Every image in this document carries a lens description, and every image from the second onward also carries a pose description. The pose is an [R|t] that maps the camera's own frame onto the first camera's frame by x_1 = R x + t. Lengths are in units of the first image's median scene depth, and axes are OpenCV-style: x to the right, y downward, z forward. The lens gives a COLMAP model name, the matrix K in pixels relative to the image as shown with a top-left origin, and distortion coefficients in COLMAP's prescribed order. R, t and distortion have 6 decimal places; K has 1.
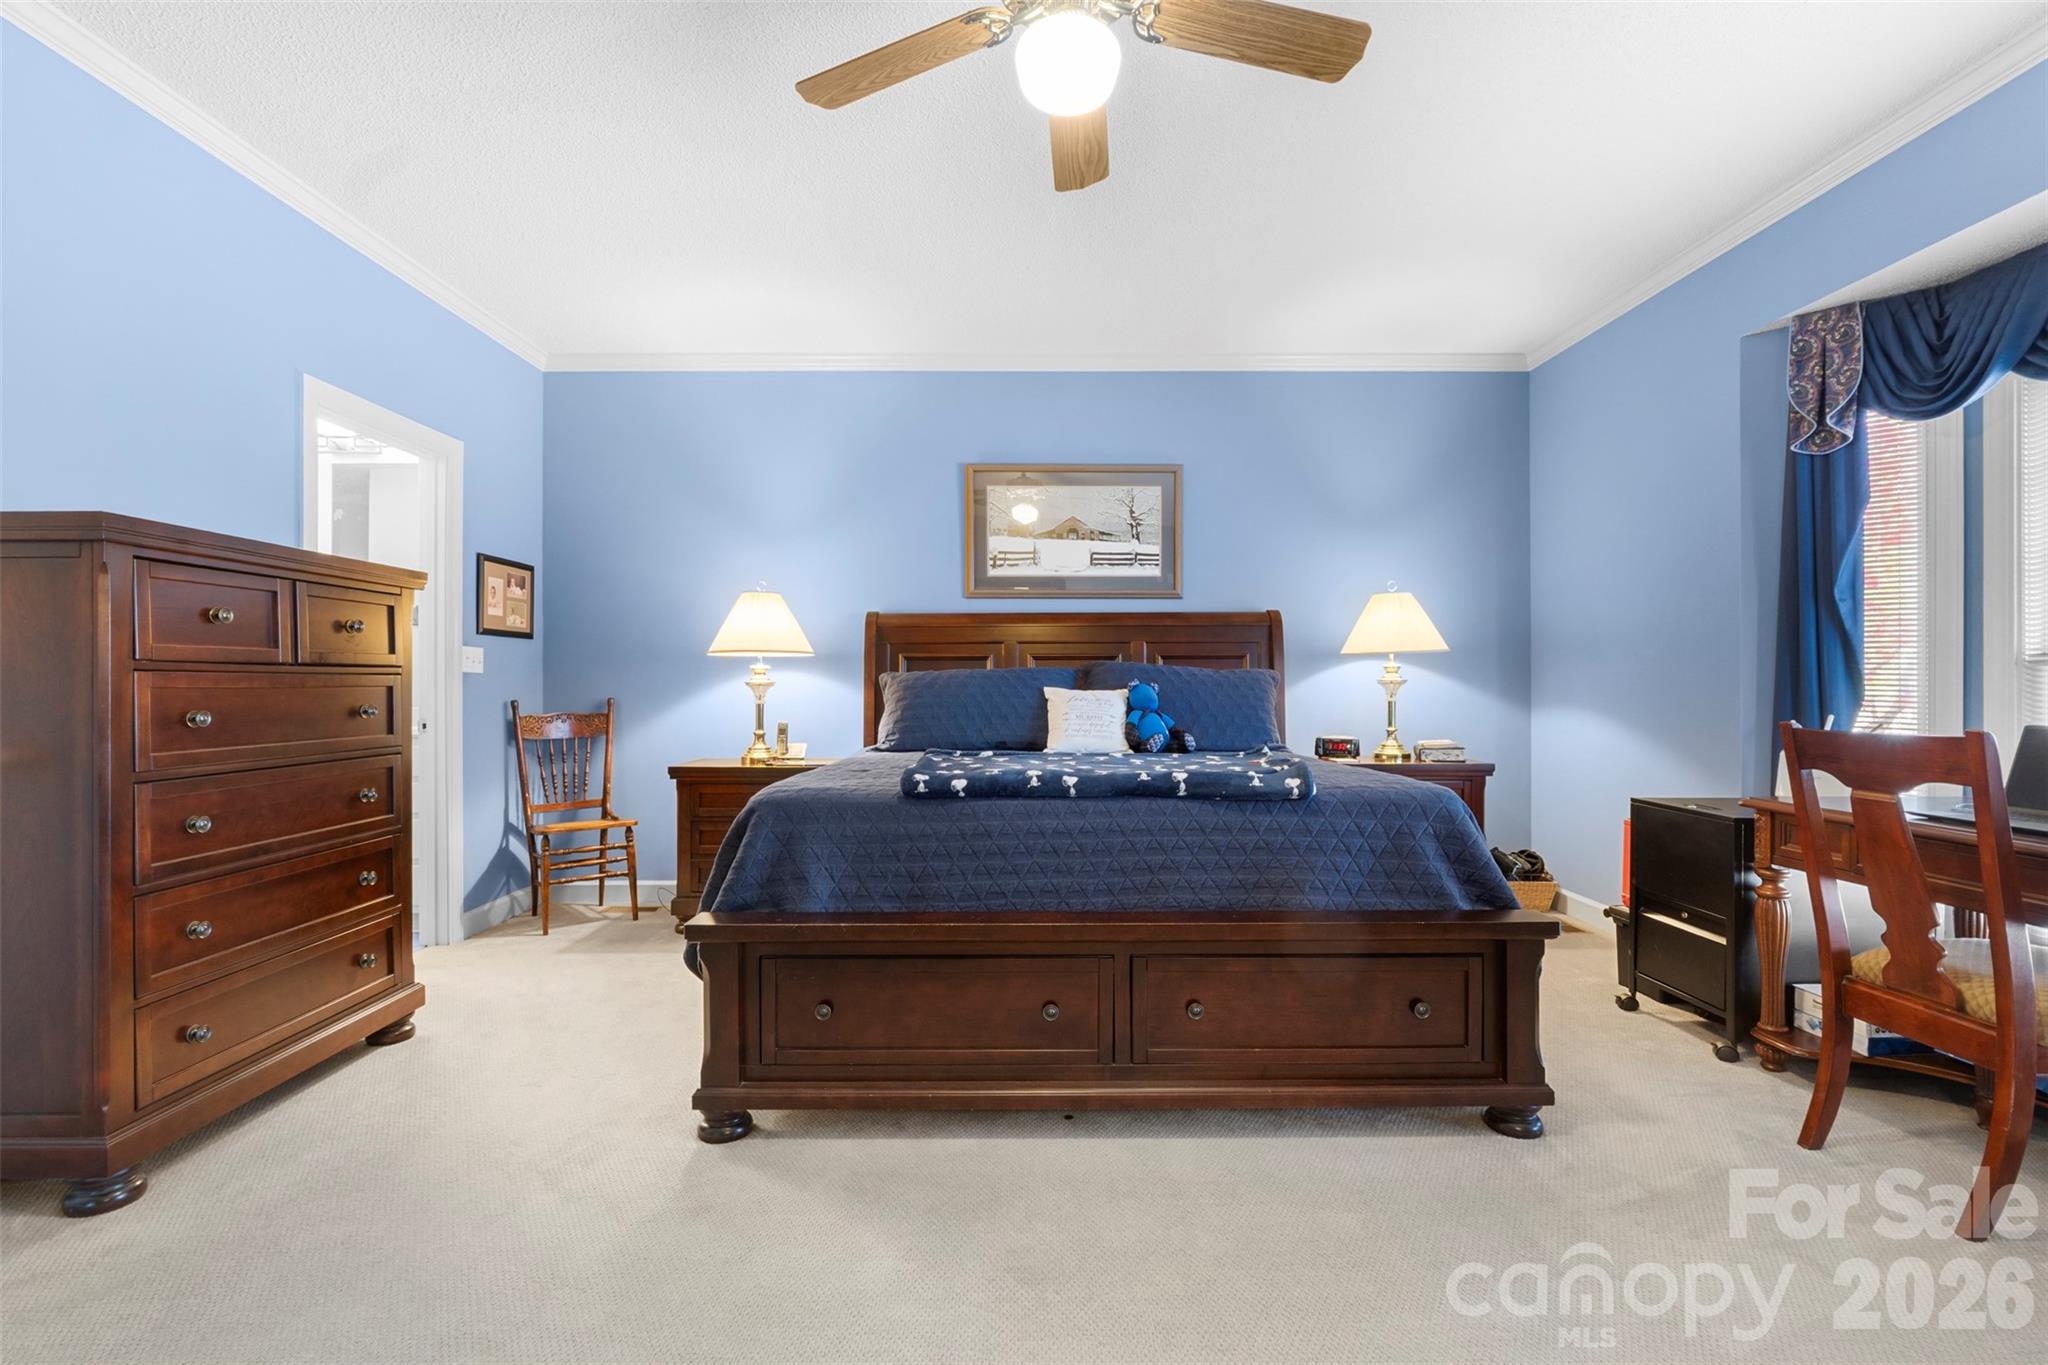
lens RADIAL K [[925.5, 0, 1033.4], [0, 925.5, 687.4], [0, 0, 1]] dist [-0.010927, 0.001488]
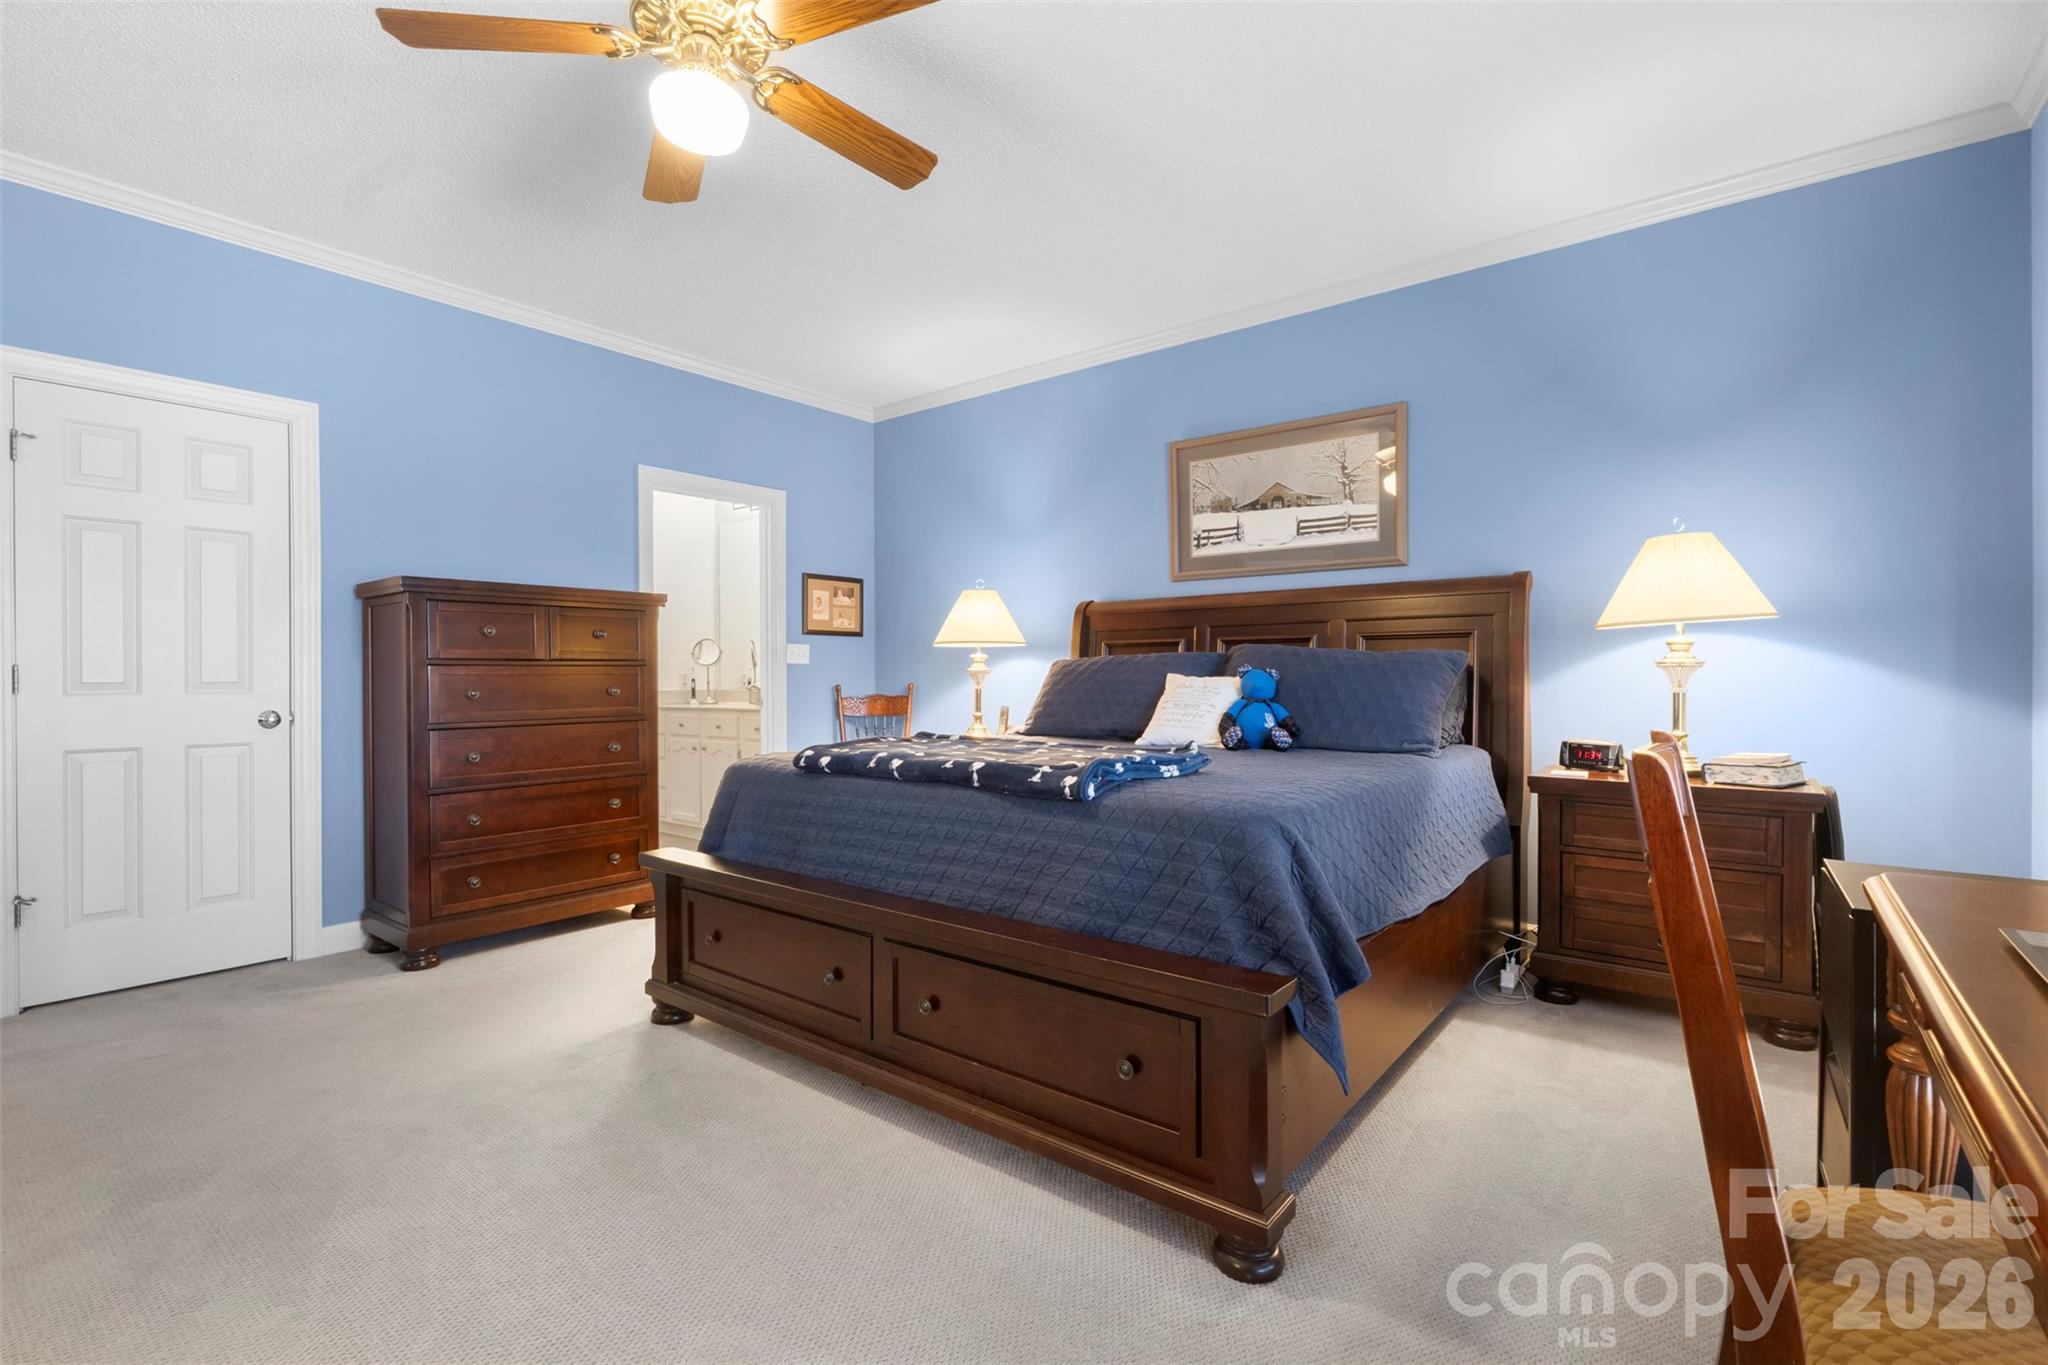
lens RADIAL K [[925.5, 0, 1032.8], [0, 925.5, 682.5], [0, 0, 1]] dist [-0.010927, 0.001488]
pose [[0.773851, 0.003410, -0.633359, 0.465970], [0.001306, 0.999975, 0.006980, 0.002050], [0.633367, -0.006229, 0.773827, 0.172823]]
